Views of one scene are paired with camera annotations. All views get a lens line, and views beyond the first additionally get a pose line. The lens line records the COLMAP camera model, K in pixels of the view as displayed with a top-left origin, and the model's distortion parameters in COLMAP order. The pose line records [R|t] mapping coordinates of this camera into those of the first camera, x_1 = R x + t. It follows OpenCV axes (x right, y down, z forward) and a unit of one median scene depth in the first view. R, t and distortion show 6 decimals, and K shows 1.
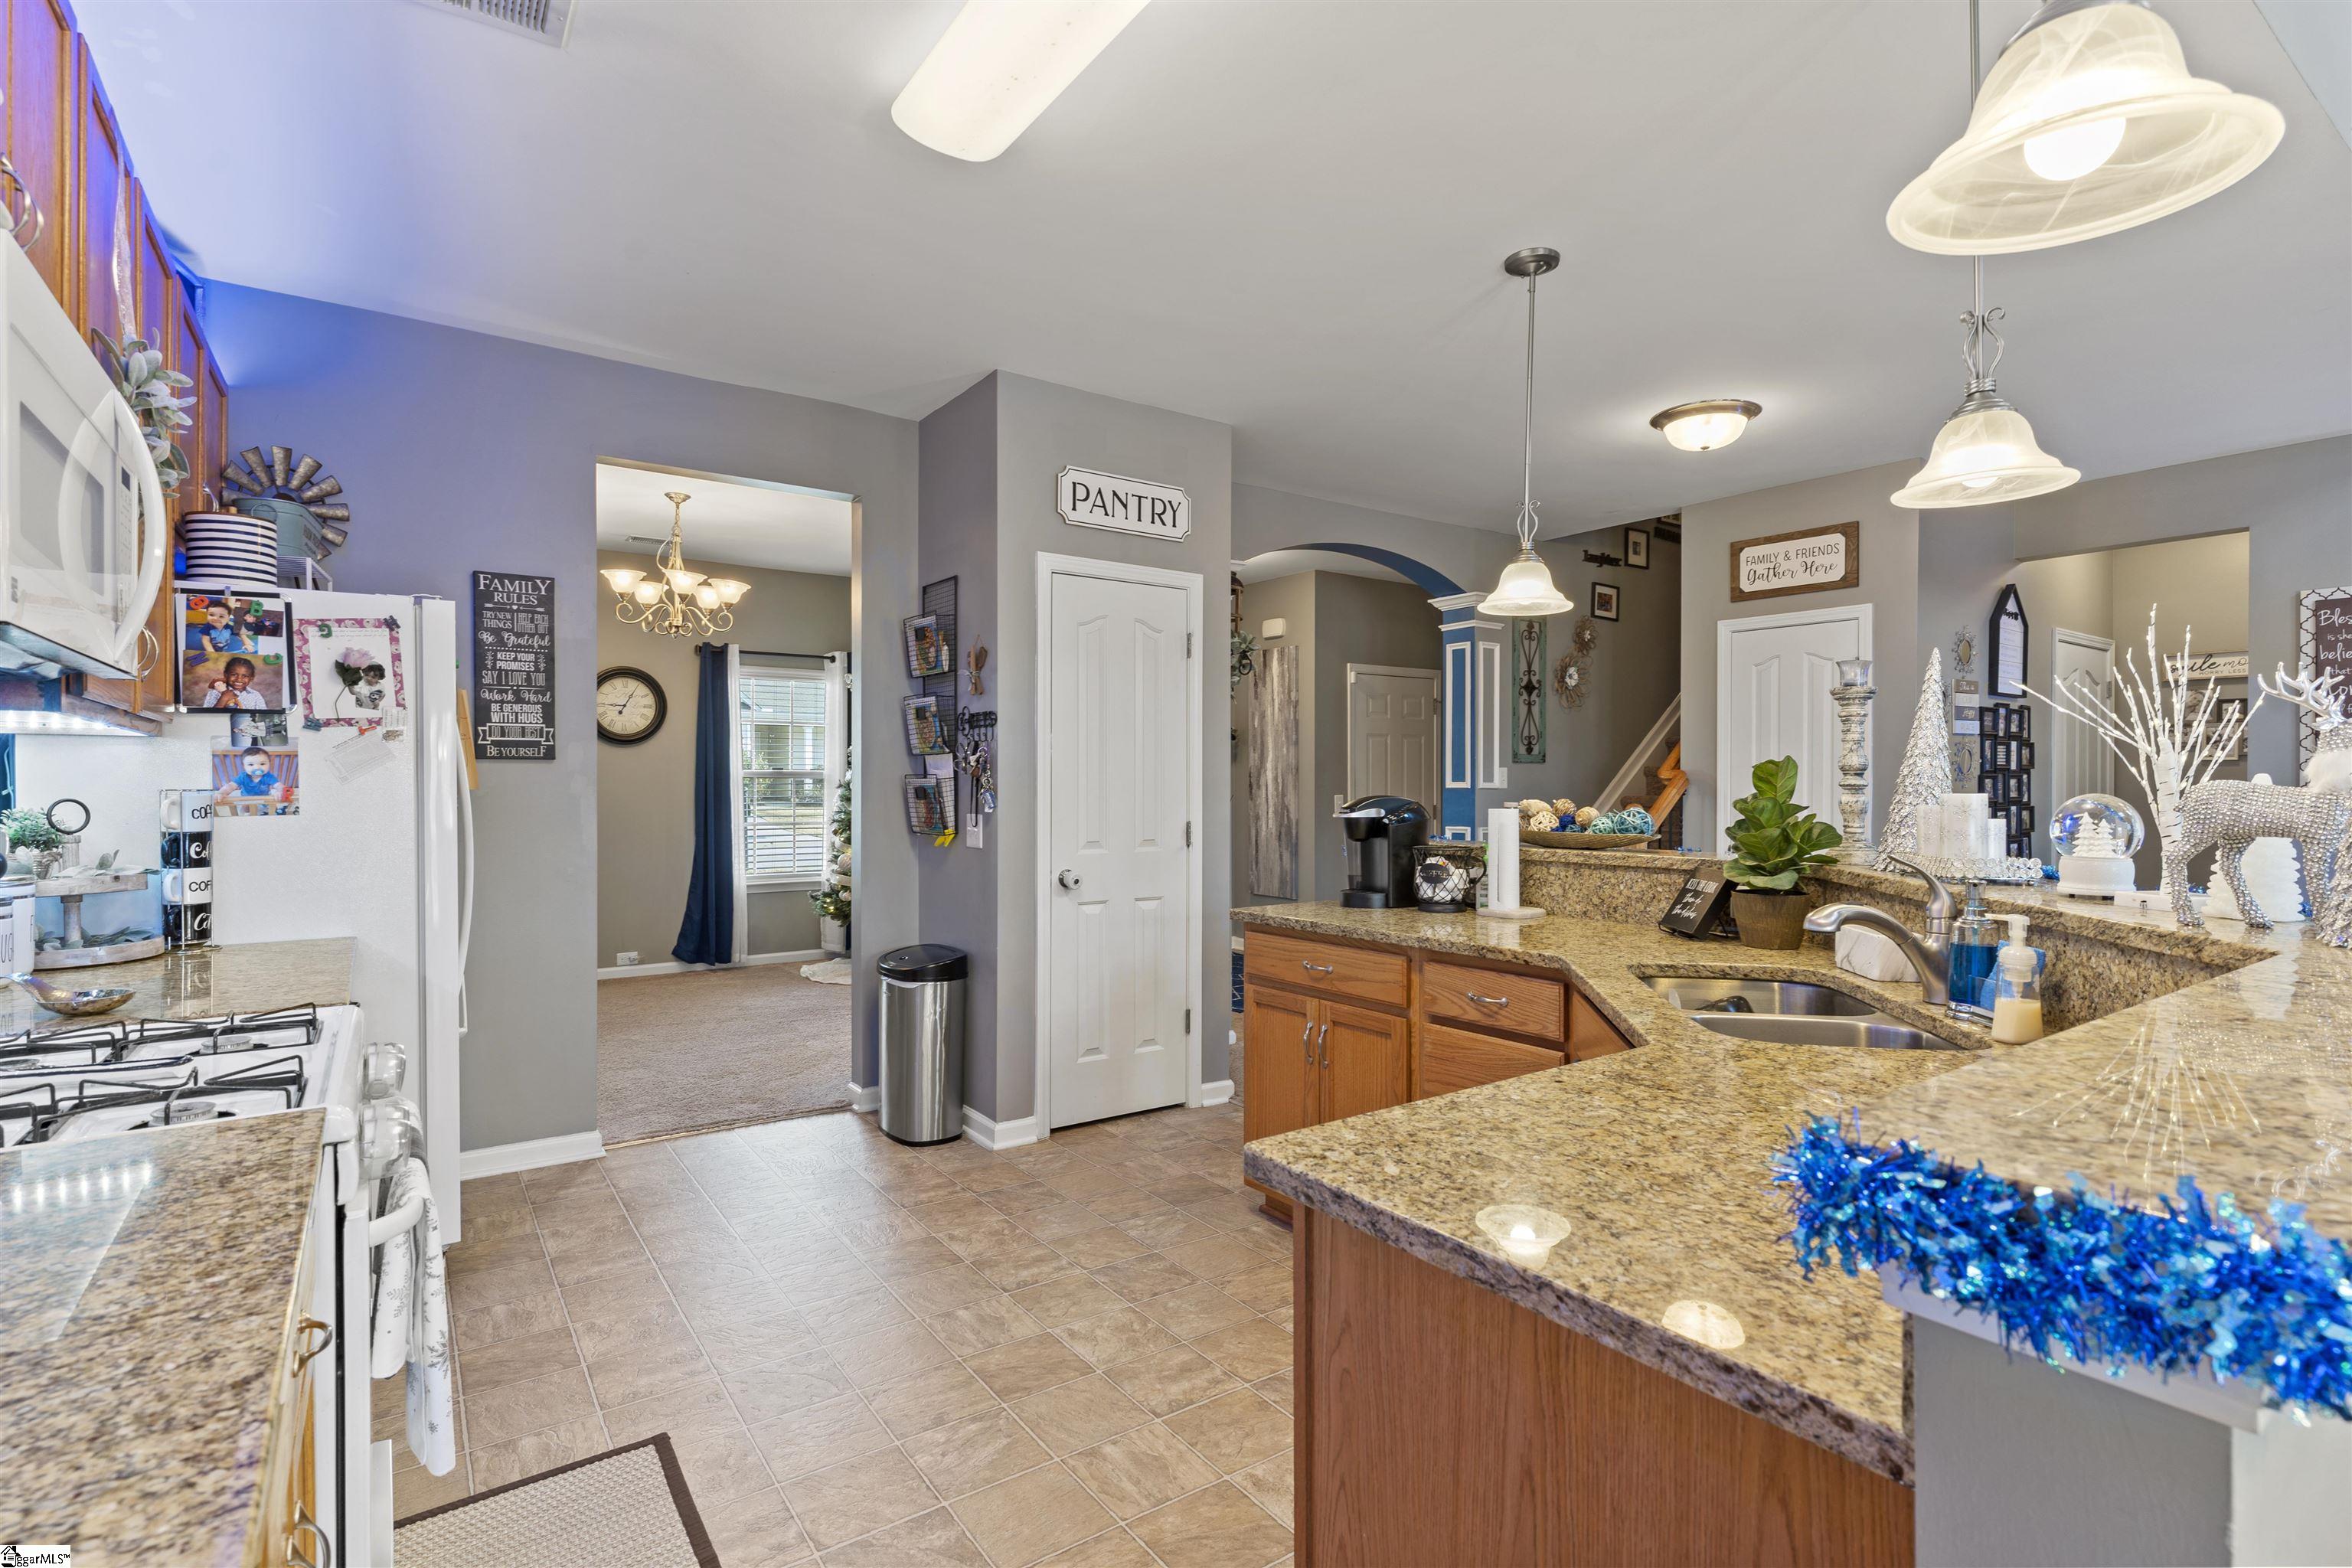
lens RADIAL K [[1139.3, 0, 1180.4], [0, 1139.3, 788.8], [0, 0, 1]] dist [0.000490, -0.000385]
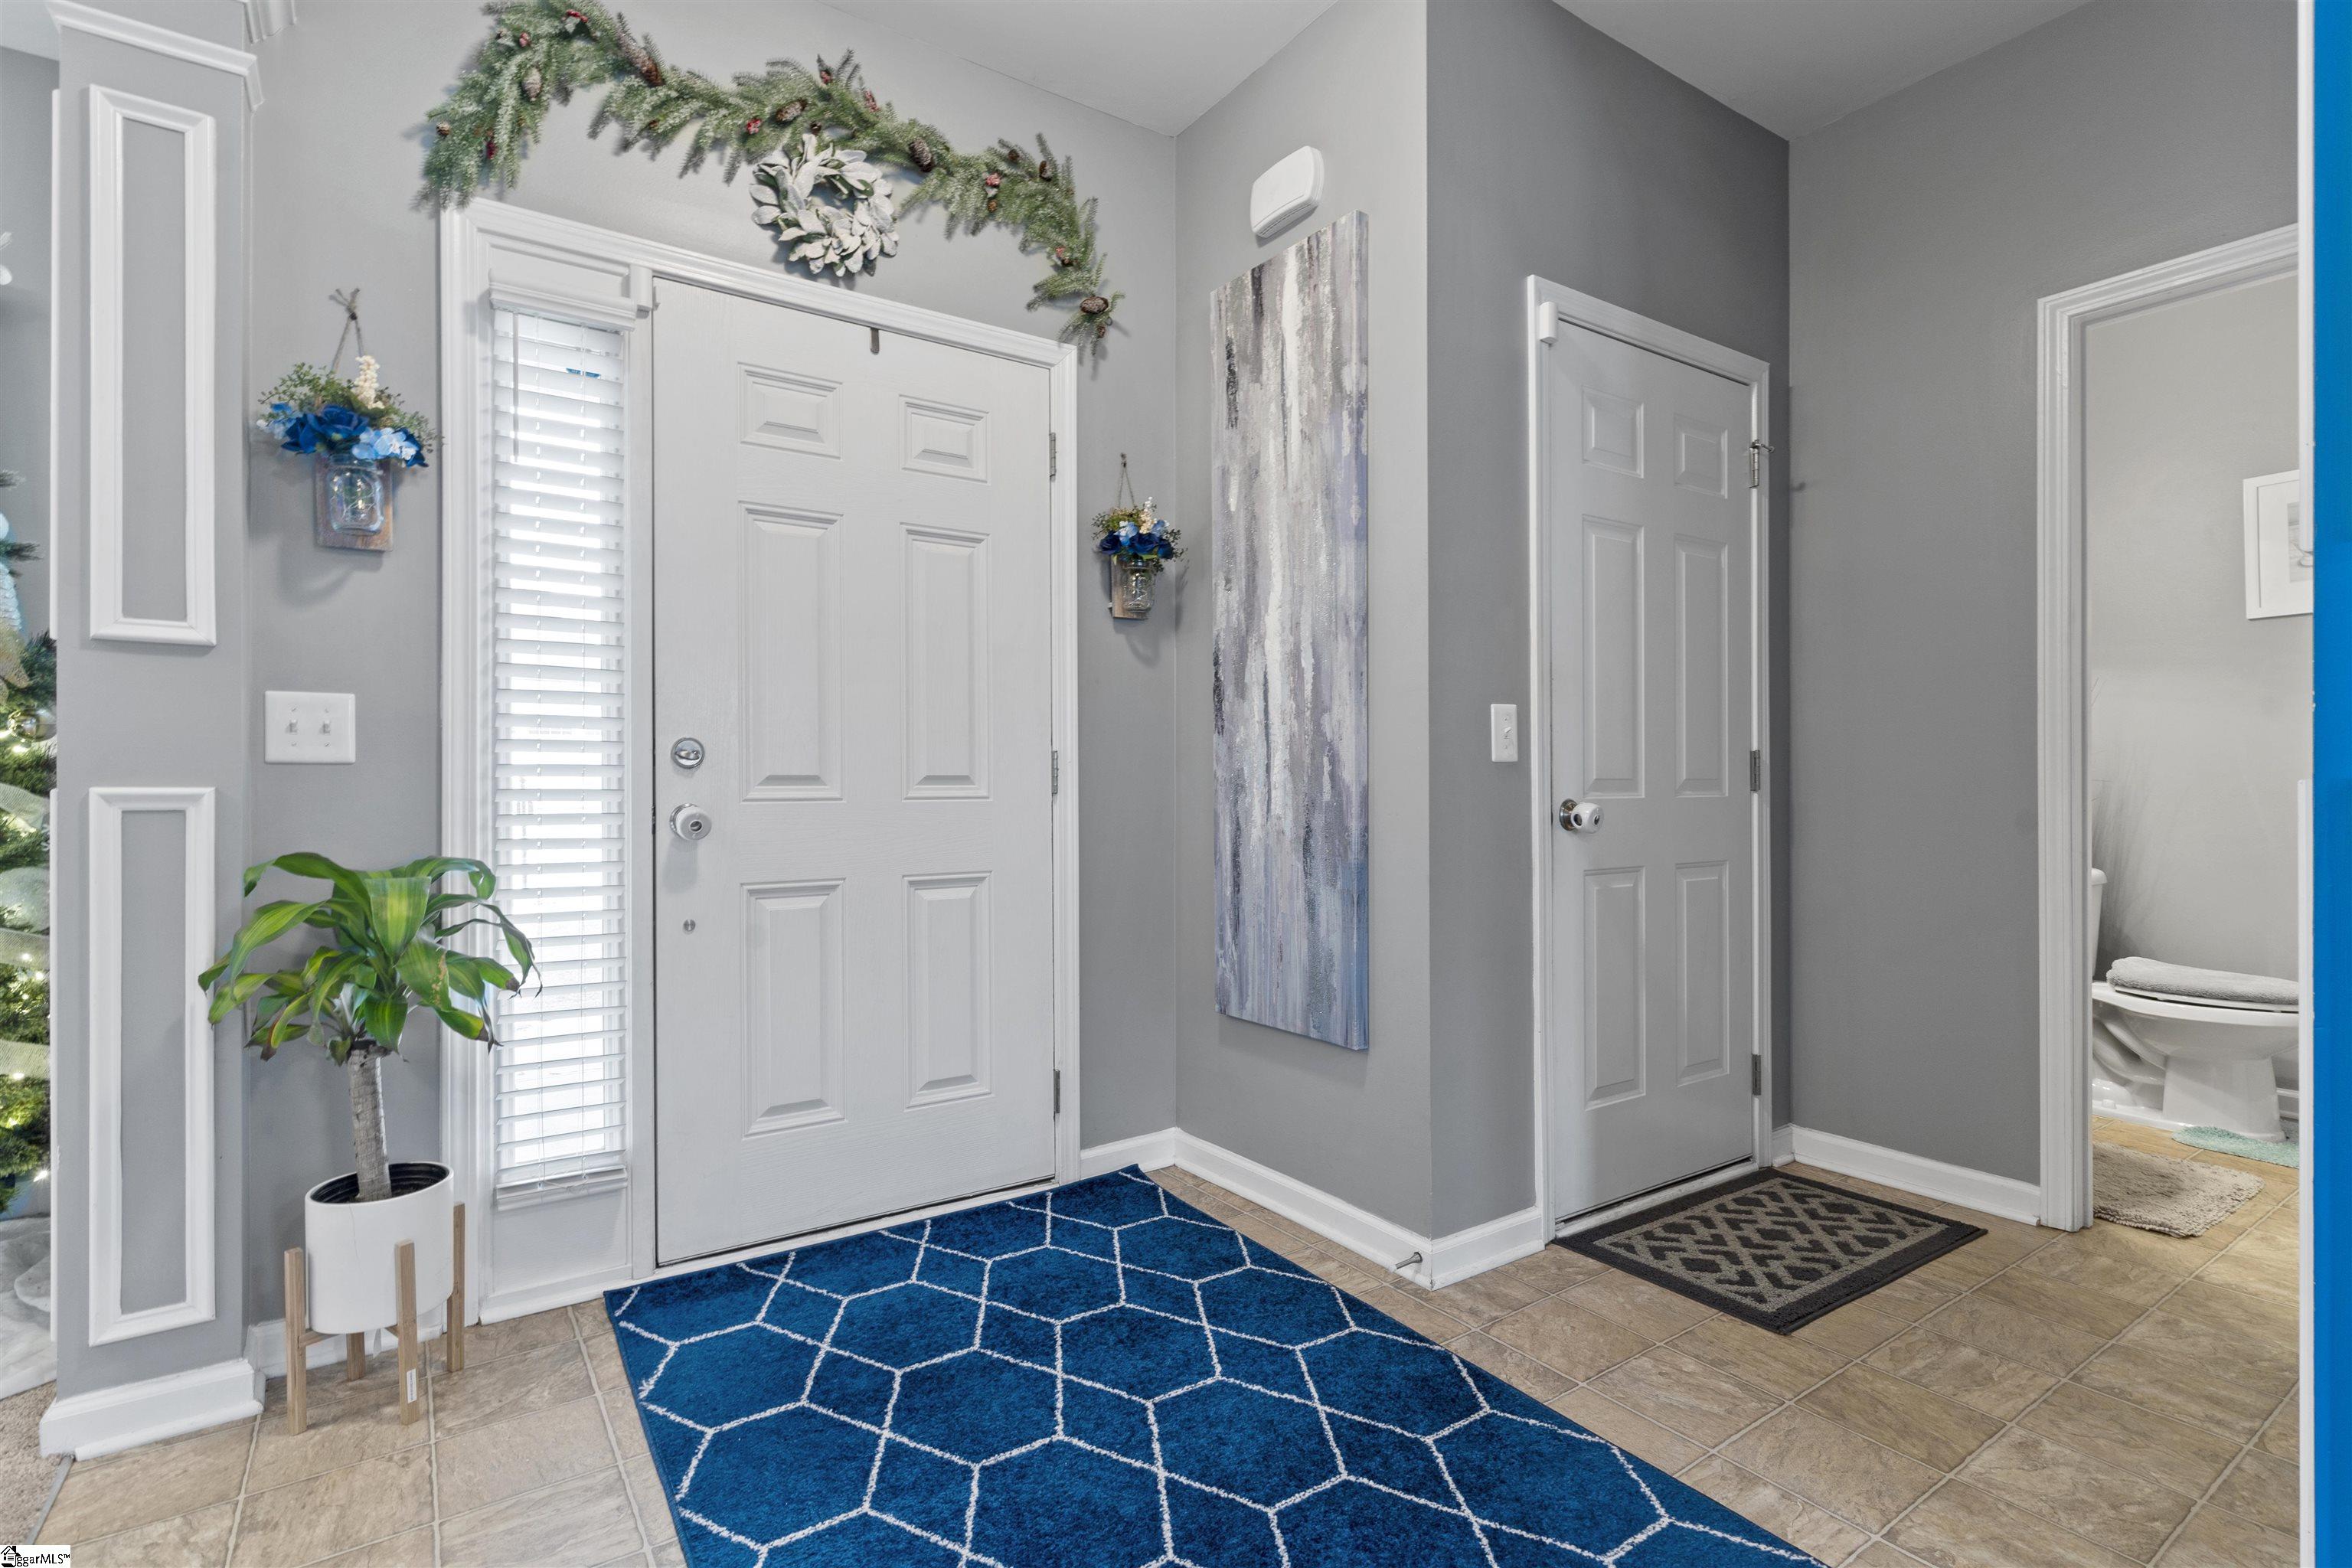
lens RADIAL K [[1139.3, 0, 1171.0], [0, 1139.3, 774.0], [0, 0, 1]] dist [0.000490, -0.000385]
pose [[0.999898, -0.003883, -0.013766, 0.065427], [0.003808, 0.999978, -0.005441, 0.030319], [0.013787, 0.005388, 0.999890, 0.829490]]
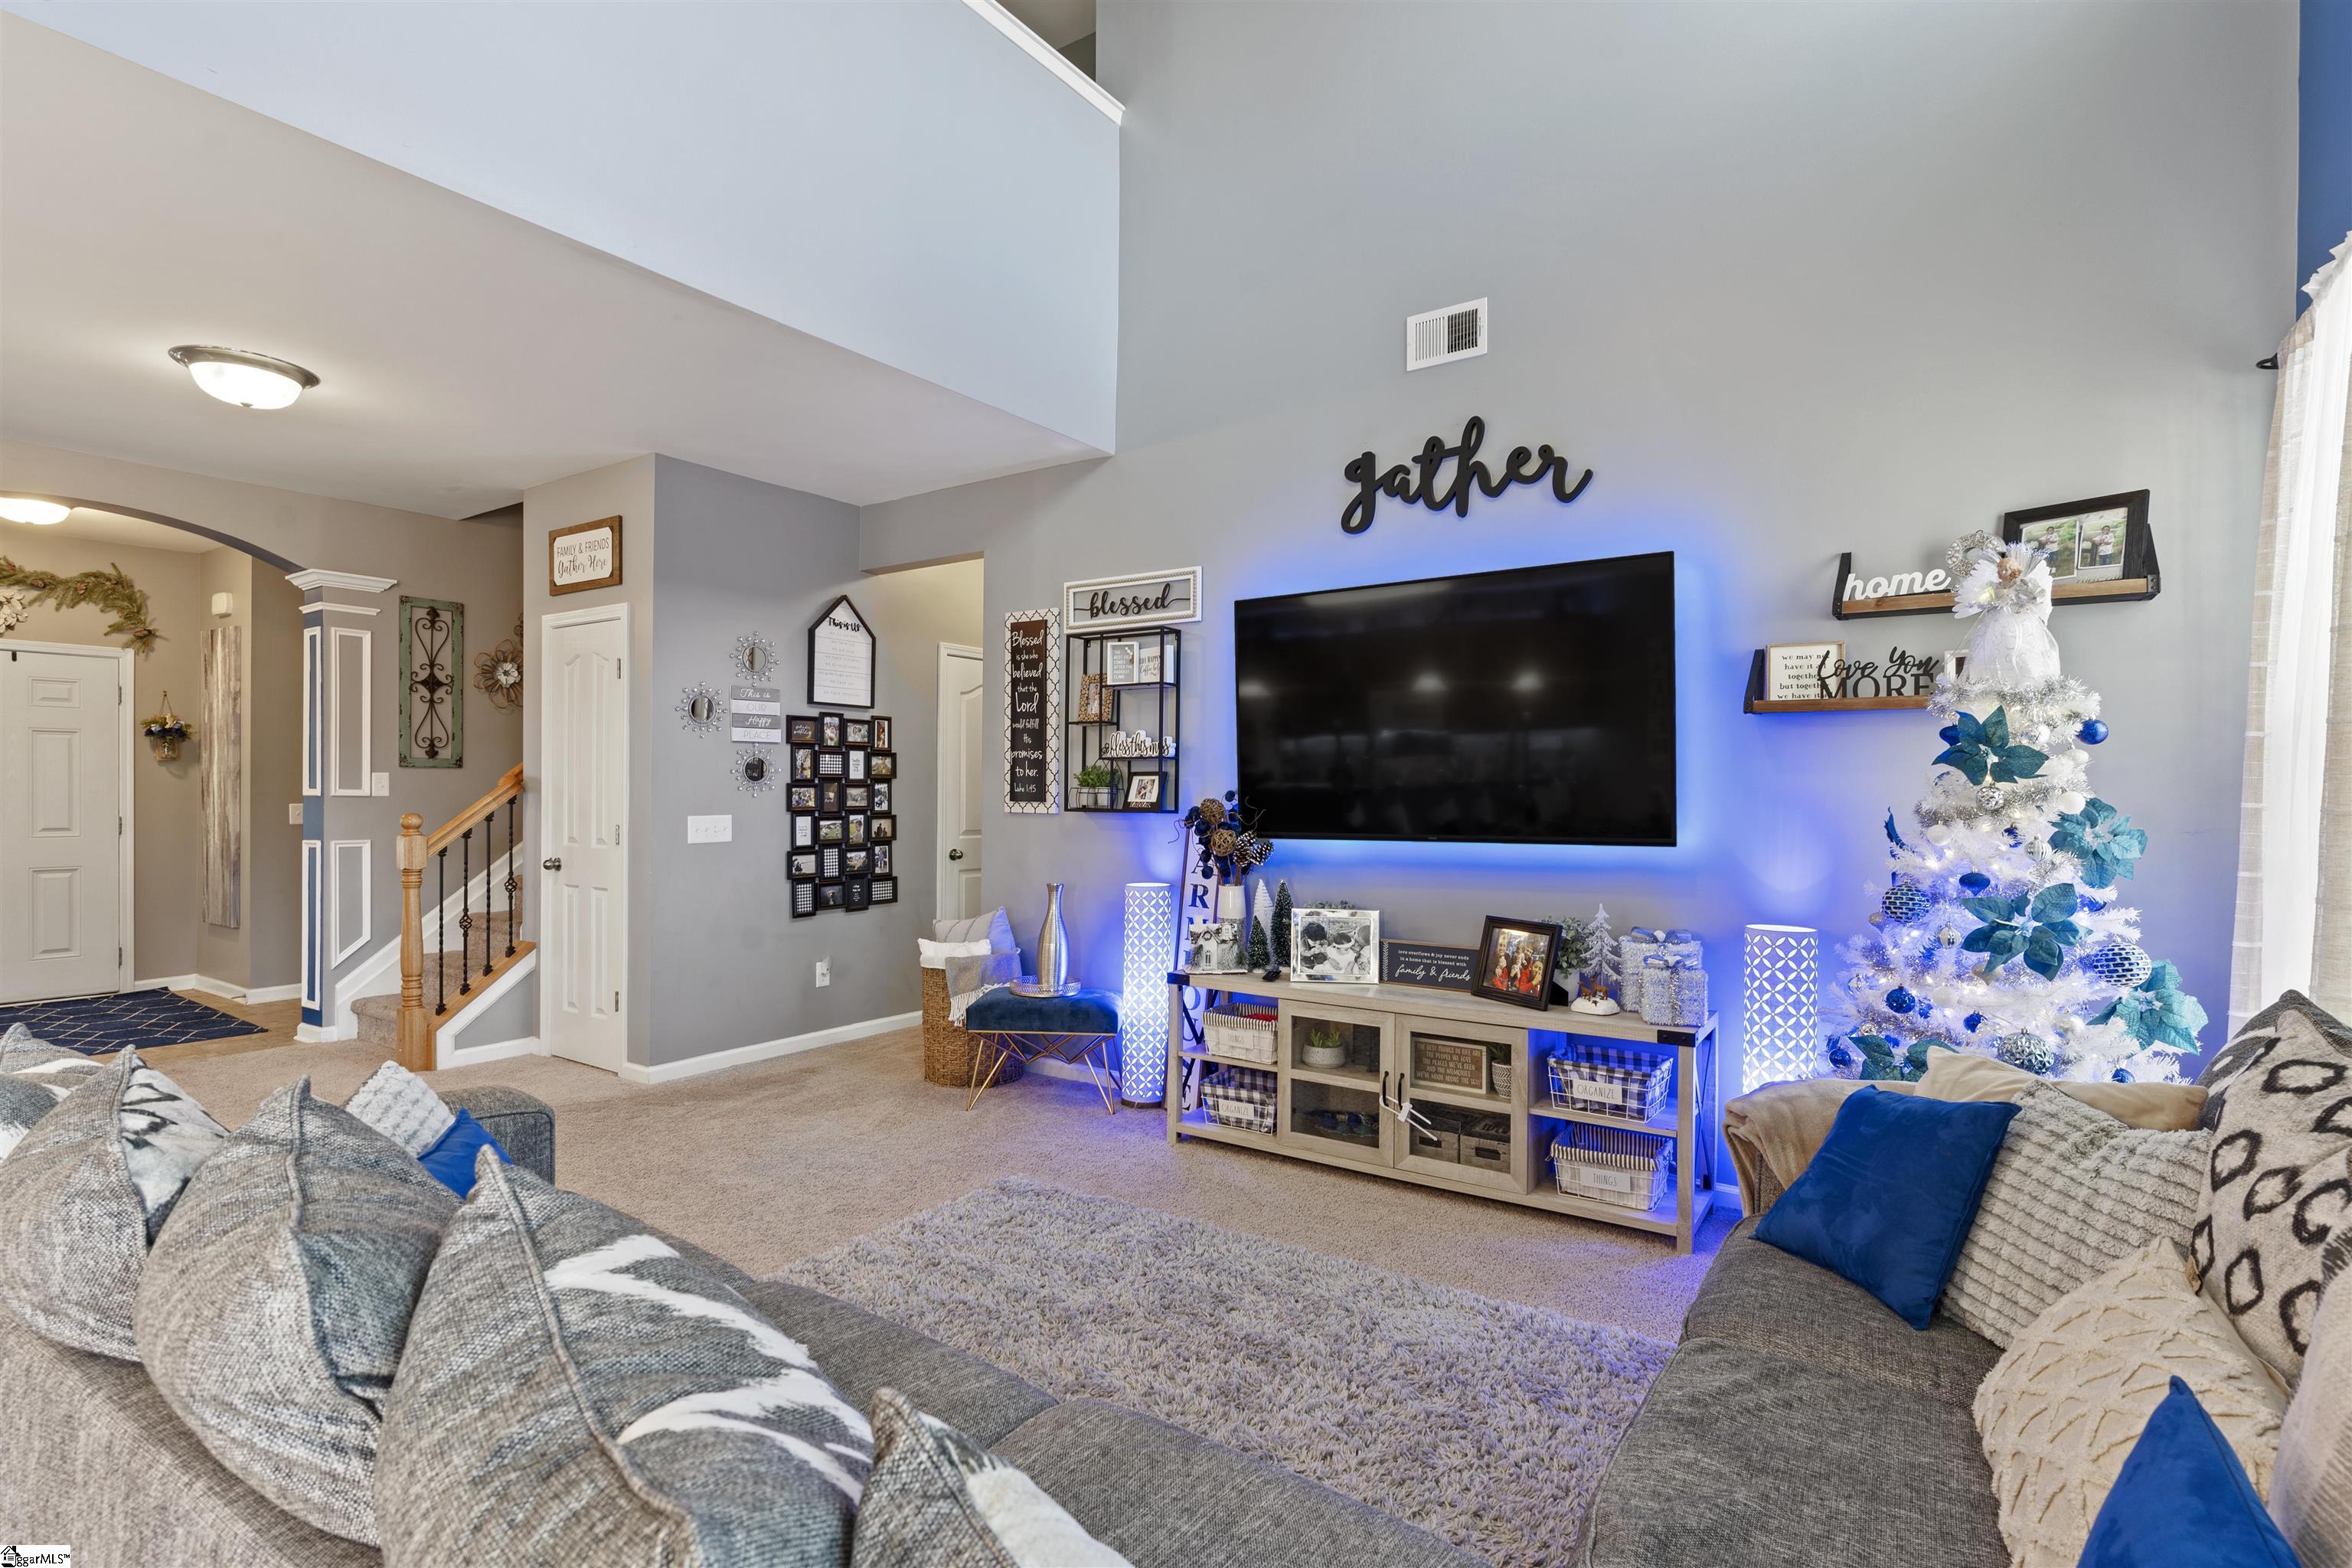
lens RADIAL K [[1139.3, 0, 1173.5], [0, 1139.3, 803.0], [0, 0, 1]] dist [0.000490, -0.000385]
pose [[0.936847, 0.000833, 0.349739, 0.545539], [-0.002632, 0.999986, 0.004668, -0.000721], [-0.349730, -0.005293, 0.936835, -0.041291]]
